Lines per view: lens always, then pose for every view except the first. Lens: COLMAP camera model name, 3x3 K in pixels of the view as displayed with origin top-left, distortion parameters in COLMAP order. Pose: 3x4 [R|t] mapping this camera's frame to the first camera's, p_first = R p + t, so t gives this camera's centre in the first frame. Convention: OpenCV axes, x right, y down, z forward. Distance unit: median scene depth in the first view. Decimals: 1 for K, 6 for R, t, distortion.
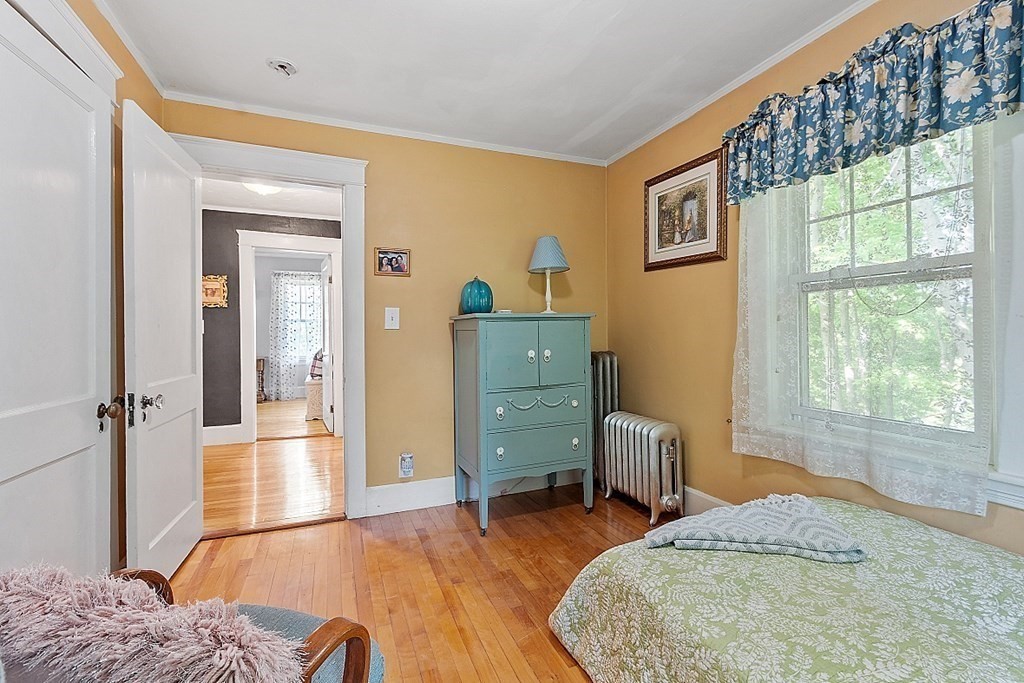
lens RADIAL K [[450.2, 0, 508.7], [0, 450.2, 334.0], [0, 0, 1]] dist [-0.000024, -0.000239]
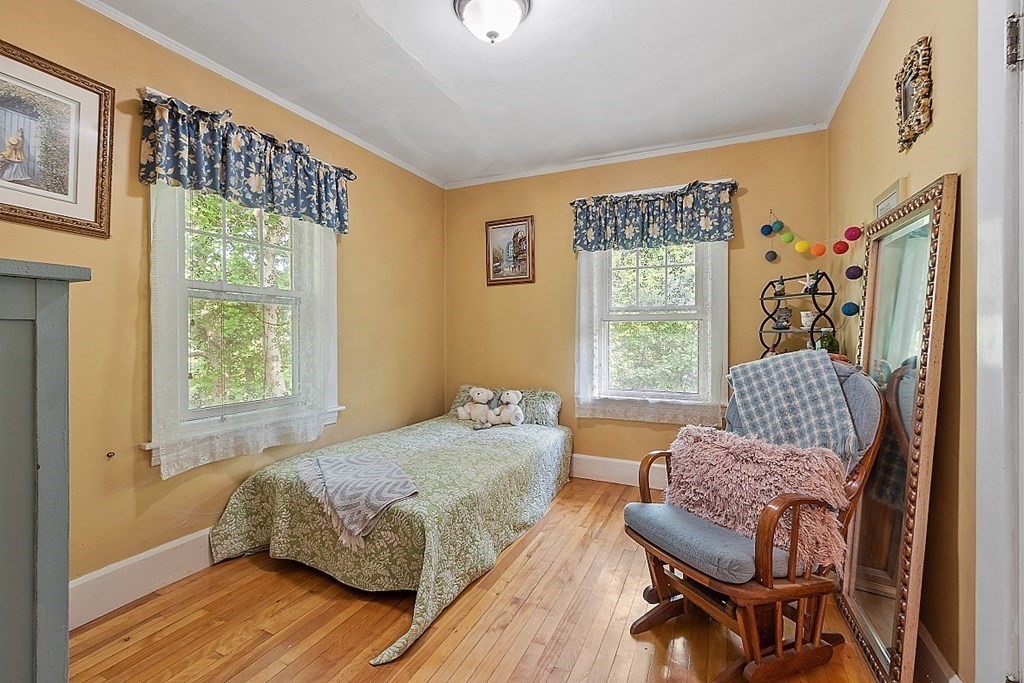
lens RADIAL K [[450.2, 0, 508.7], [0, 450.2, 334.0], [0, 0, 1]] dist [-0.000024, -0.000239]
pose [[-0.686669, 0.011633, 0.726877, -0.559552], [0.010125, 0.999928, -0.006438, 0.004367], [-0.726900, 0.002938, -0.686737, 1.129205]]
